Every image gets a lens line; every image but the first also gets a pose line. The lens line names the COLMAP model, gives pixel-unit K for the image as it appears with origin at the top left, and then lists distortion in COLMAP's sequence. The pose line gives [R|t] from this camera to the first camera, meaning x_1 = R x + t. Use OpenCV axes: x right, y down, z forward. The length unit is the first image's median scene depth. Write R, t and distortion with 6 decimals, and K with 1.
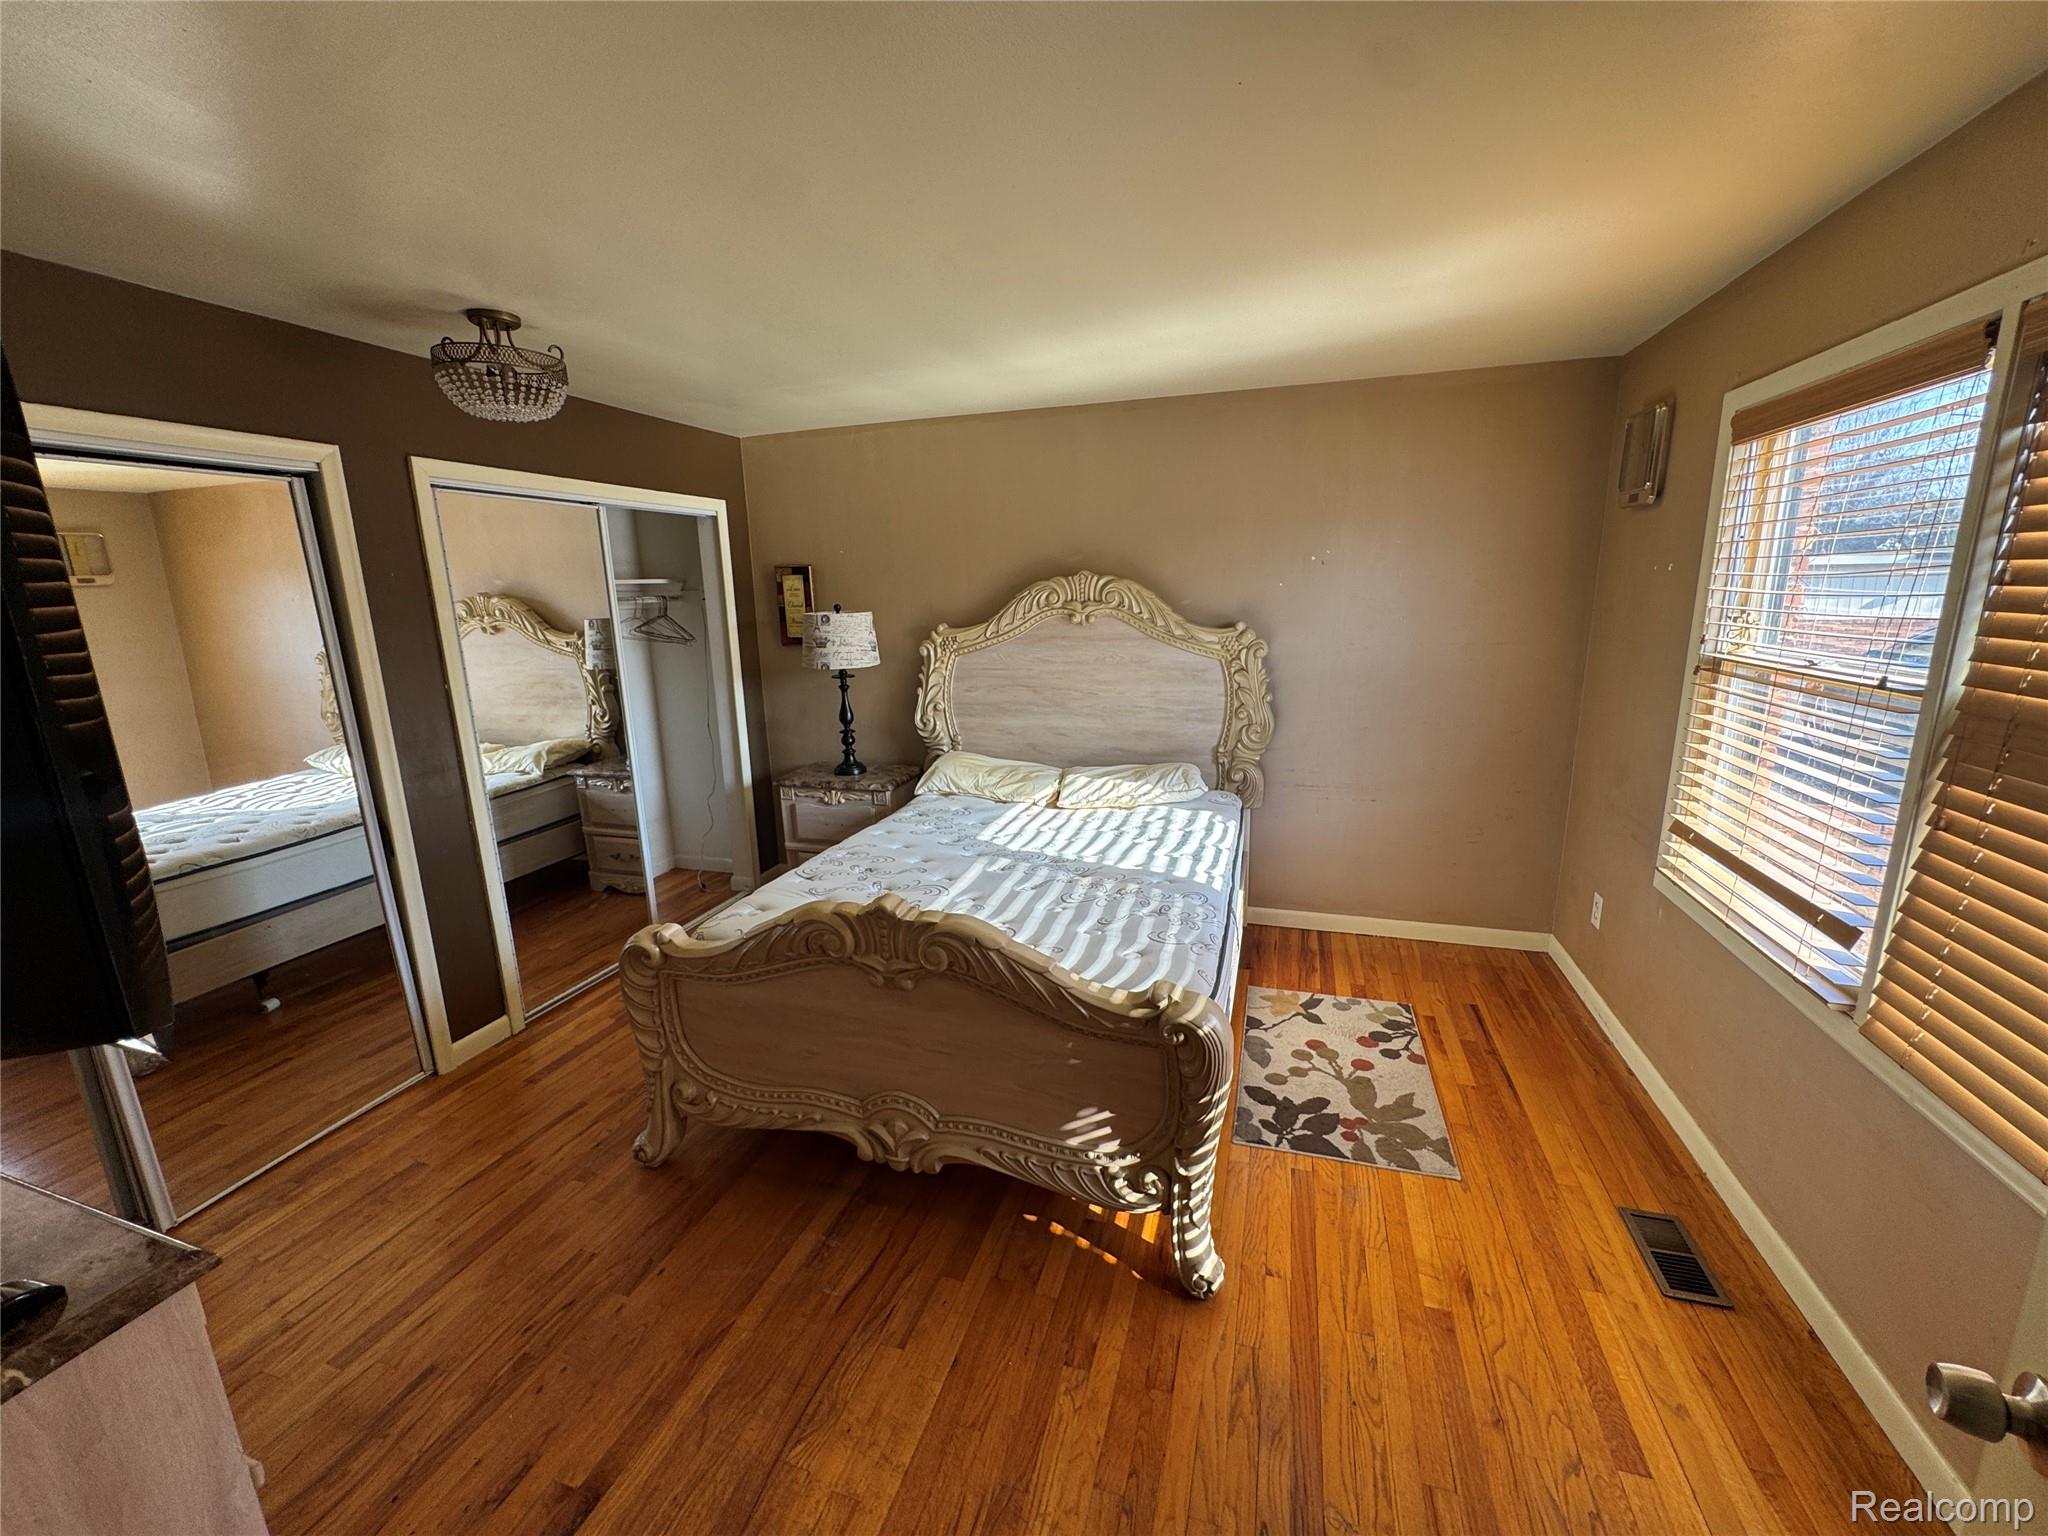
lens RADIAL K [[823.5, 0, 1018.8], [0, 823.5, 771.9], [0, 0, 1]] dist [0.000236, 0.000432]
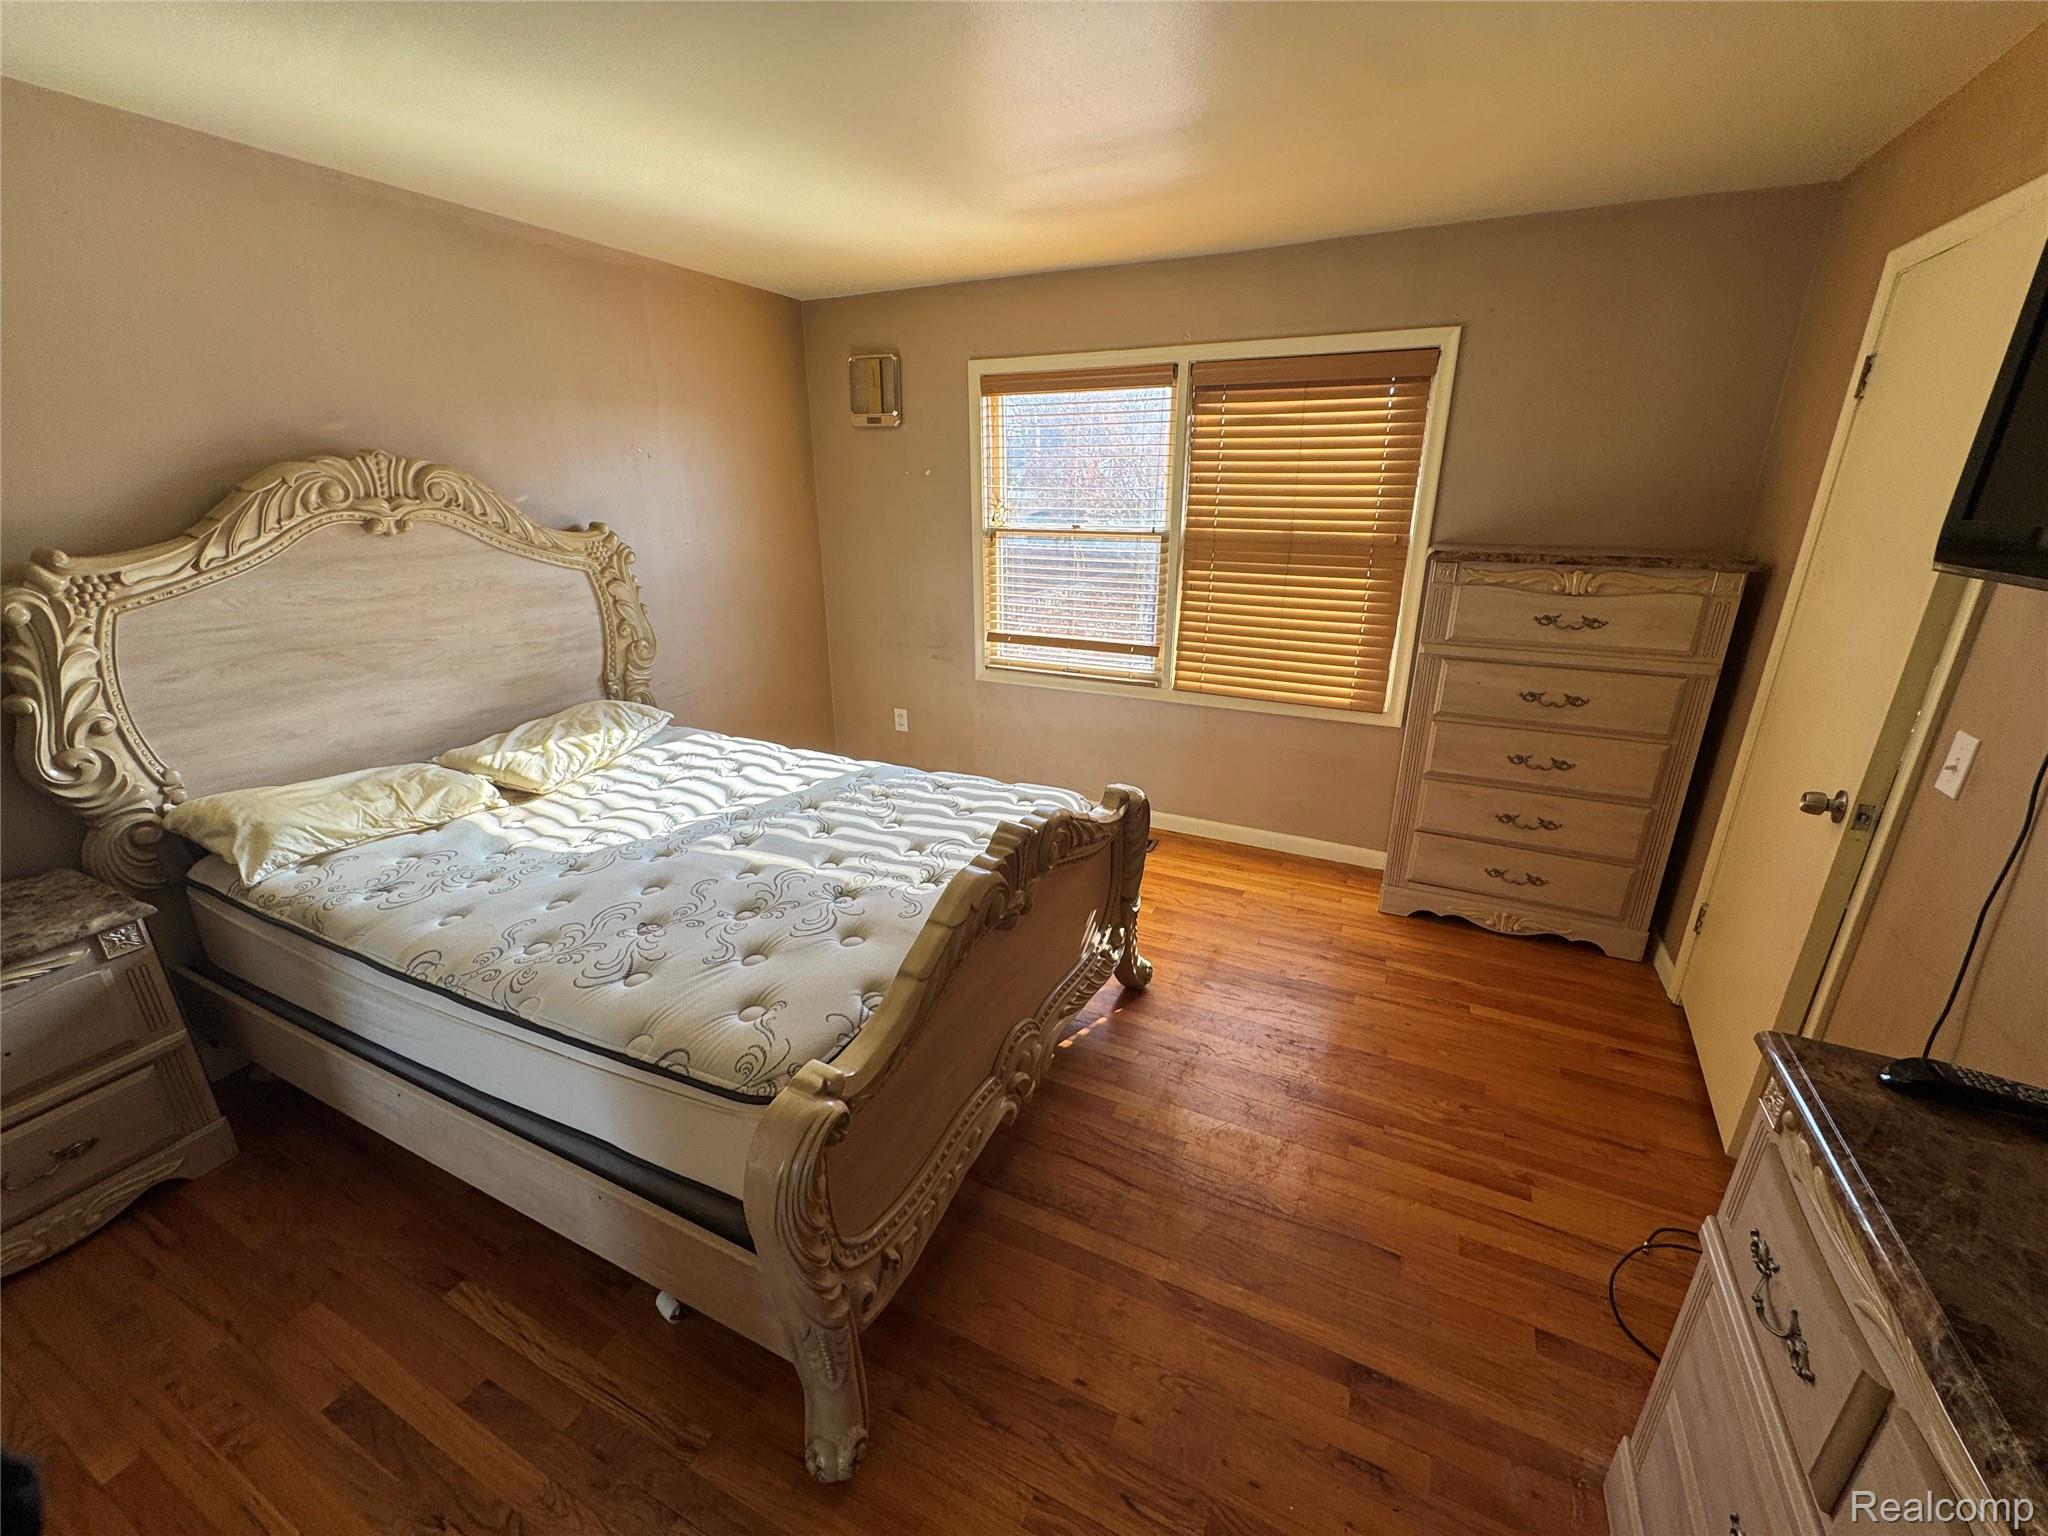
lens RADIAL K [[823.5, 0, 1031.7], [0, 823.5, 764.5], [0, 0, 1]] dist [0.000236, 0.000432]
pose [[0.136927, -0.301302, 0.943646, -0.692396], [0.215907, 0.938793, 0.268423, -0.101039], [-0.966765, 0.166986, 0.193599, 0.561000]]
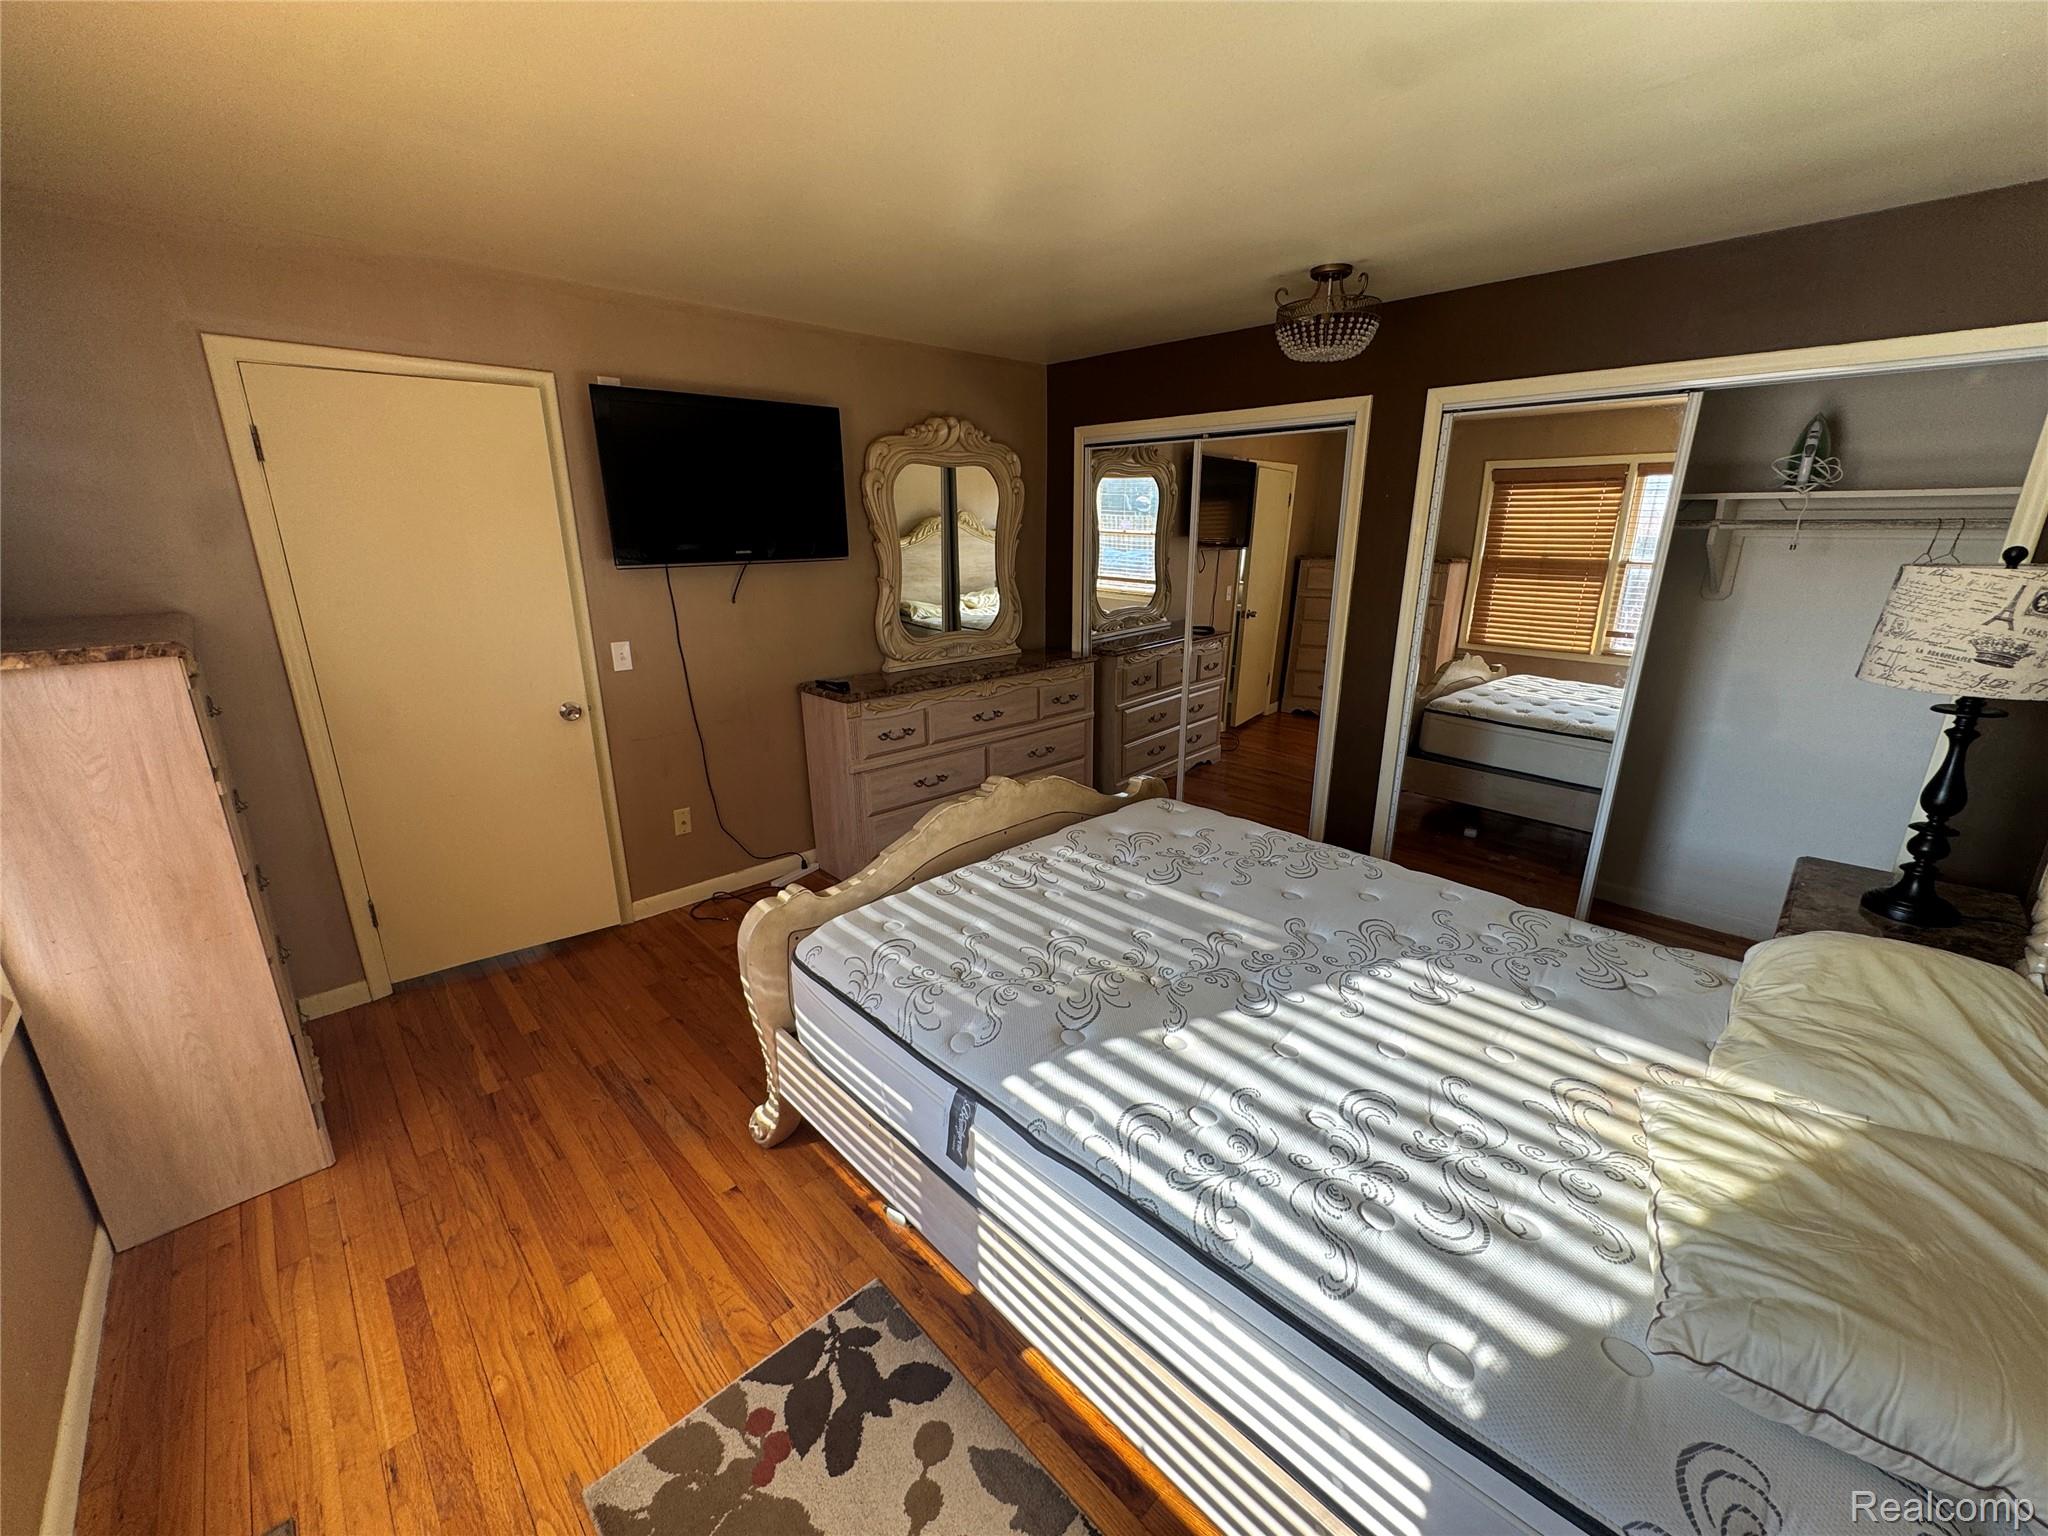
lens RADIAL K [[823.5, 0, 1030.7], [0, 823.5, 770.1], [0, 0, 1]] dist [0.000236, 0.000432]
pose [[-0.475477, 0.276767, -0.835058, 0.585938], [-0.178708, 0.899044, 0.399729, -0.248228], [0.861386, 0.339293, -0.378014, 1.055760]]
